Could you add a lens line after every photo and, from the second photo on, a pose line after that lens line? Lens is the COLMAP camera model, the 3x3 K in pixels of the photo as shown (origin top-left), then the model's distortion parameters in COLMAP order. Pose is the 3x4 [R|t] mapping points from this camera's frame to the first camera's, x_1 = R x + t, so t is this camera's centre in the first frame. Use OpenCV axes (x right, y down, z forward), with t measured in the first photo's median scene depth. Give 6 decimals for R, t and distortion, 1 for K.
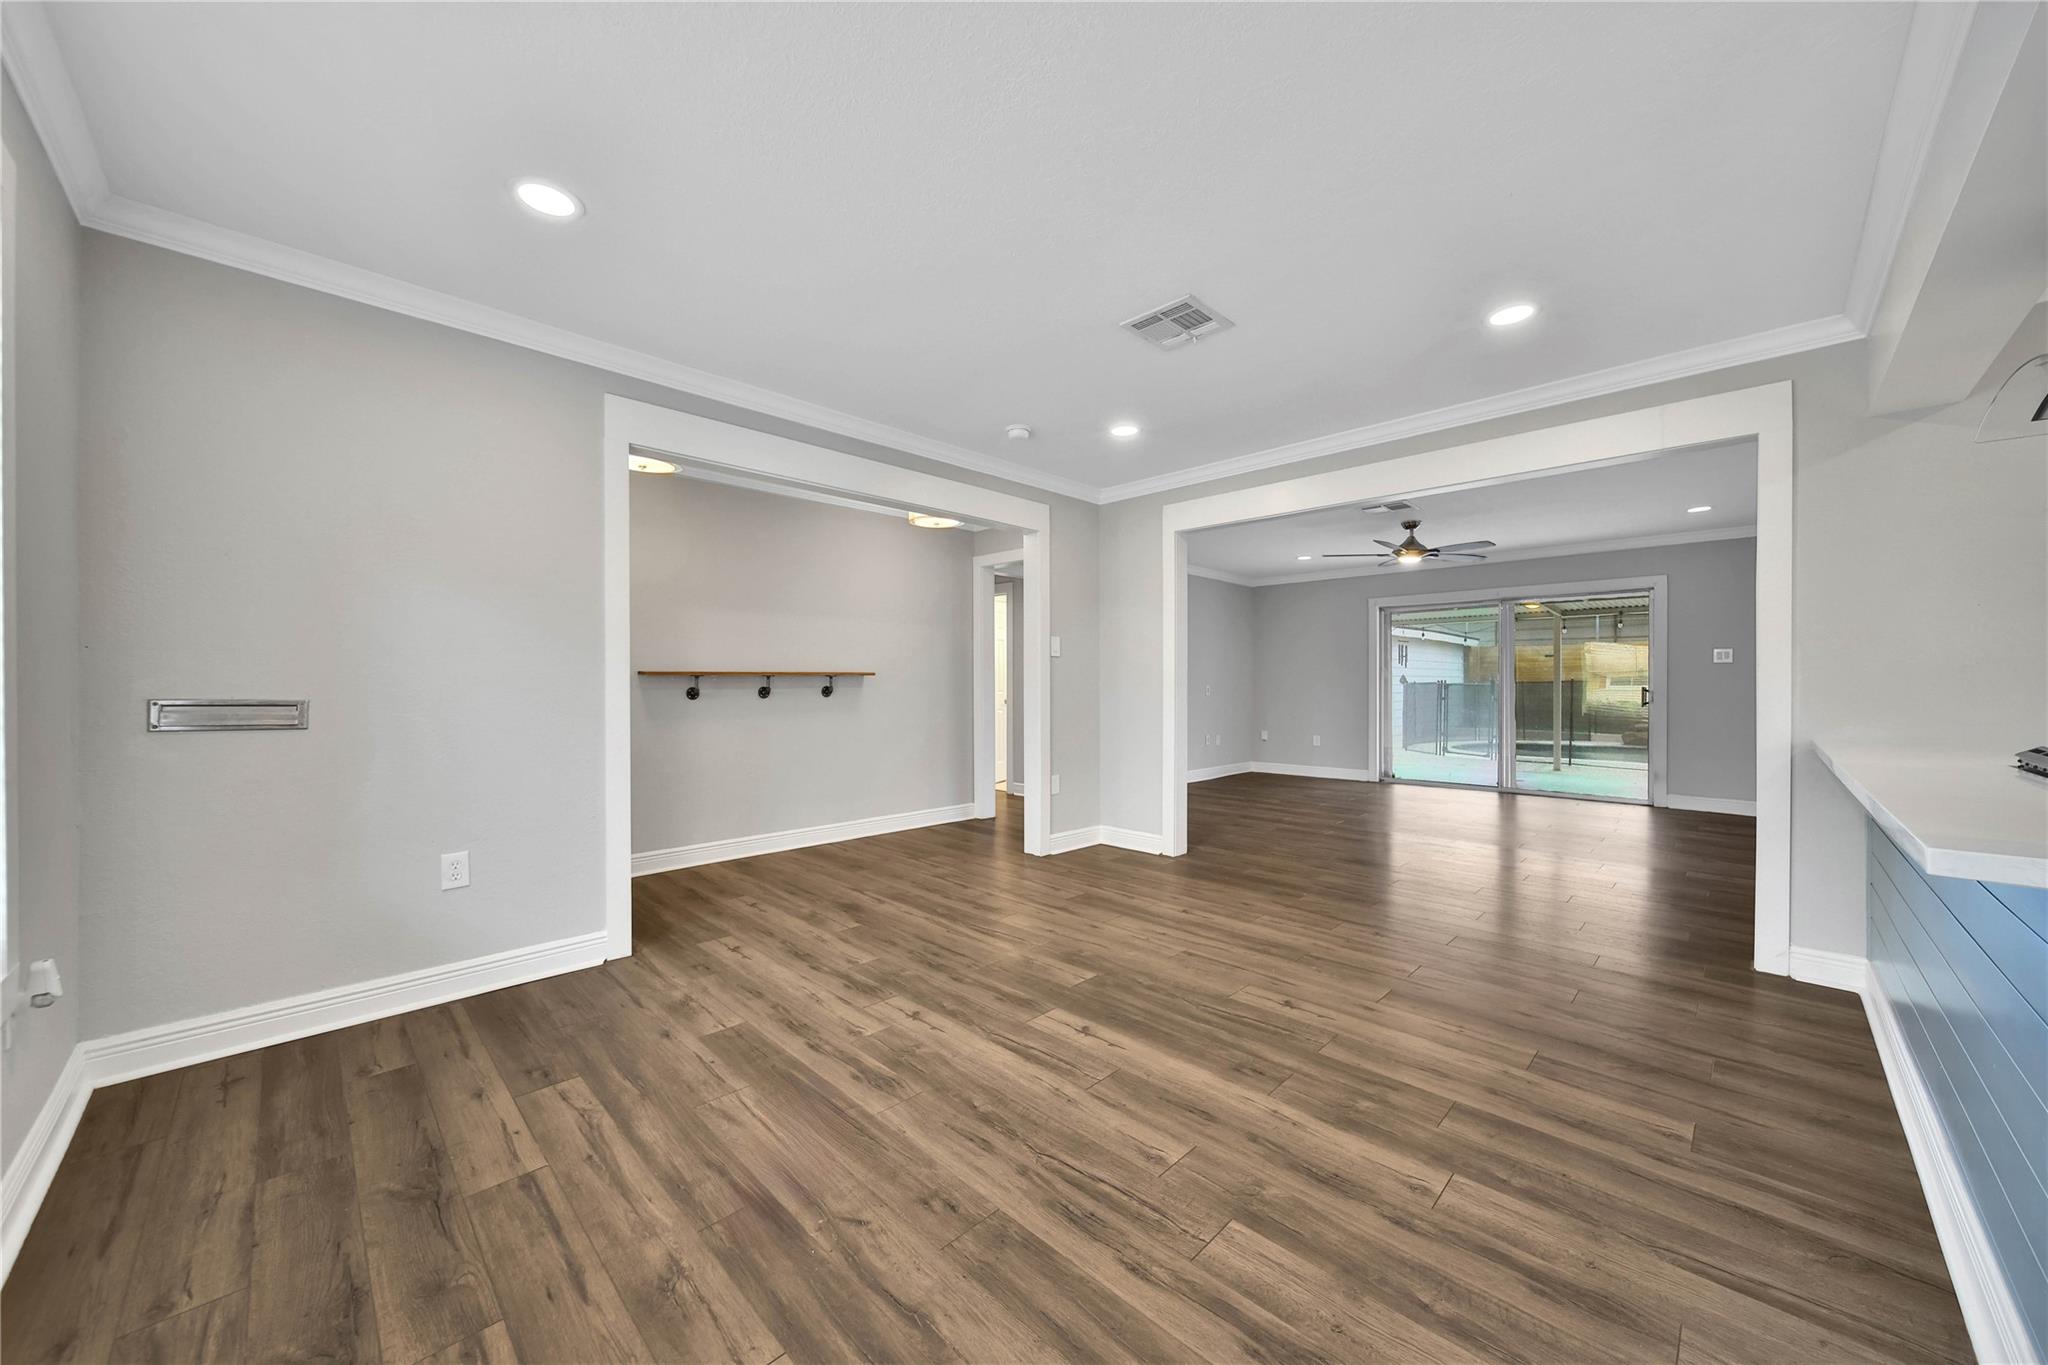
lens RADIAL K [[745.5, 0, 1027.9], [0, 745.5, 684.1], [0, 0, 1]] dist [-0.000034, -0.000643]
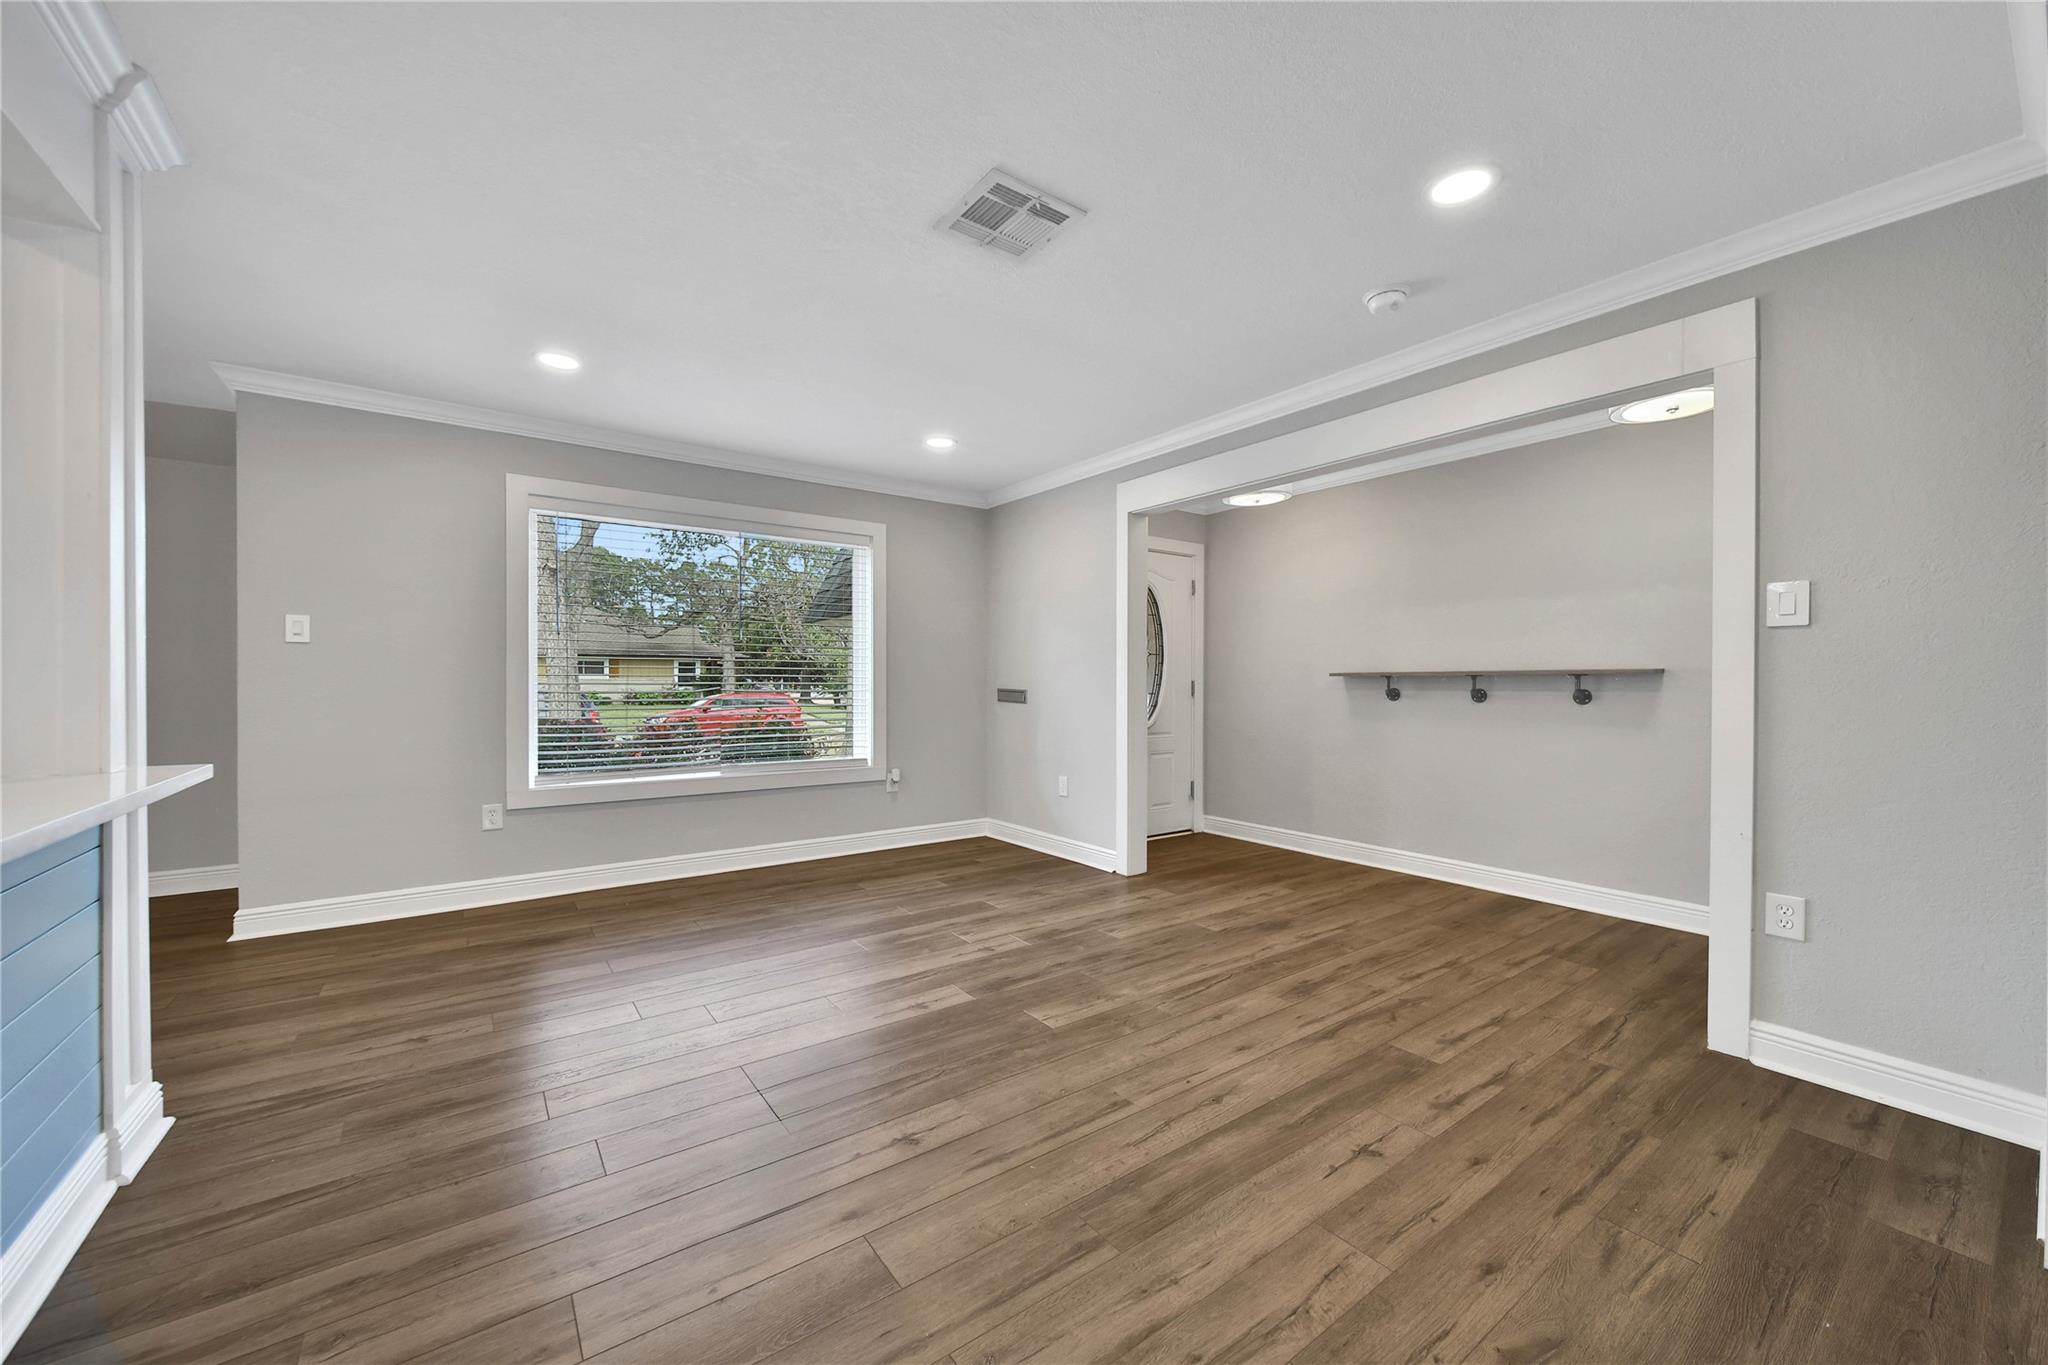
lens RADIAL K [[769.2, 0, 986.0], [0, 769.2, 686.7], [0, 0, 1]] dist [0.000355, -0.000072]
pose [[-0.192436, 0.006545, -0.981288, 1.067227], [-0.006827, 0.999945, 0.008009, 0.025415], [0.981286, 0.008240, -0.192380, 1.275950]]
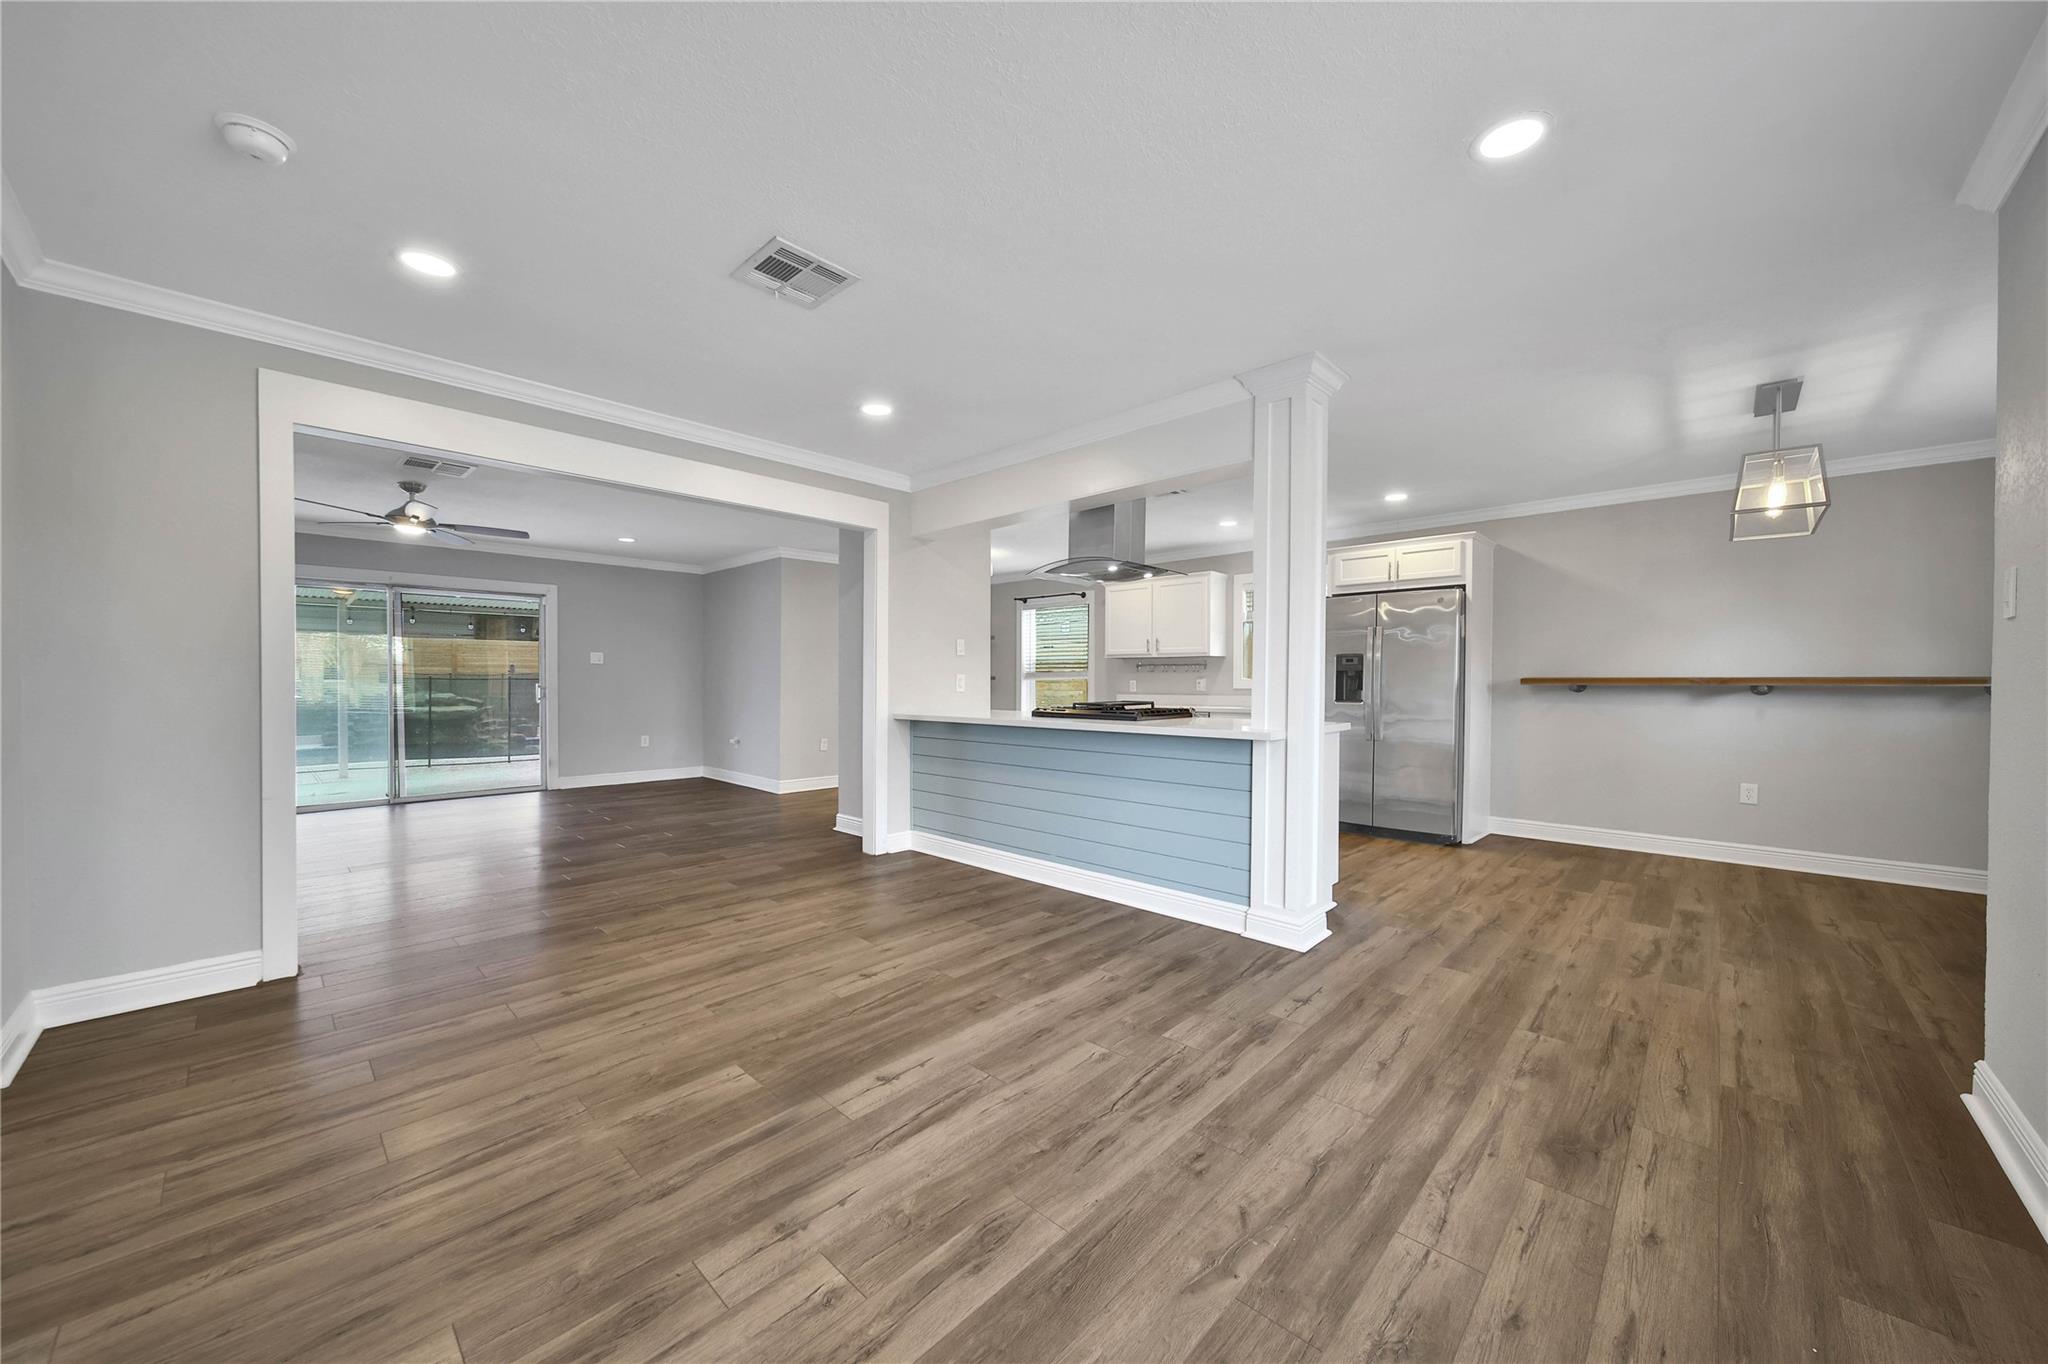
lens RADIAL K [[745.5, 0, 1027.9], [0, 745.5, 683.6], [0, 0, 1]] dist [-0.000034, -0.000643]
pose [[-0.039948, -0.004801, 0.999190, -0.792111], [0.000318, 0.999988, 0.004817, -0.000800], [-0.999202, 0.000510, -0.039946, 0.864240]]
